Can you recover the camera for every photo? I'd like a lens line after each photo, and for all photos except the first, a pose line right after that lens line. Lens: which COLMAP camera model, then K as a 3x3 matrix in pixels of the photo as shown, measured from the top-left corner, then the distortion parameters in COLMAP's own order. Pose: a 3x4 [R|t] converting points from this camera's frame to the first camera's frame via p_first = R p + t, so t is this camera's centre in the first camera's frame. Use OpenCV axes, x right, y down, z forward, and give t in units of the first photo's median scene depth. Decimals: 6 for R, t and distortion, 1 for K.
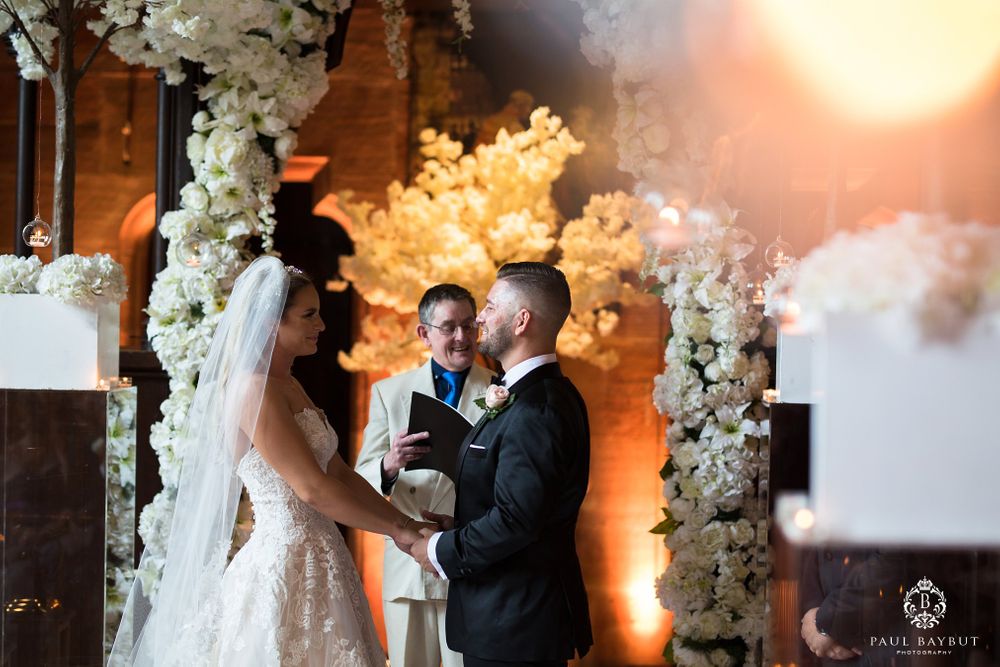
lens RADIAL K [[2408.6, 0, 500.0], [0, 2408.6, 333.5], [0, 0, 1]] dist [-0.041774, 0.623974]
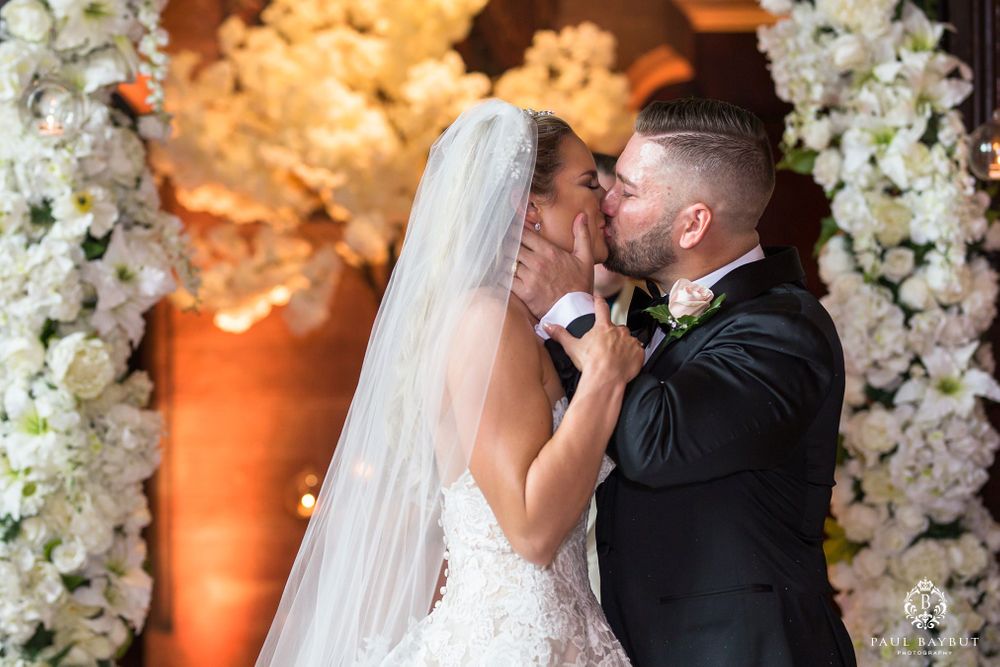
lens RADIAL K [[2847.3, 0, 478.0], [0, 2847.3, 266.1], [0, 0, 1]] dist [-0.042286, -0.621553]
pose [[0.990032, -0.027913, 0.138046, -0.117170], [0.027549, 0.999610, 0.004547, 0.002947], [-0.138119, -0.000699, 0.990415, 0.306724]]
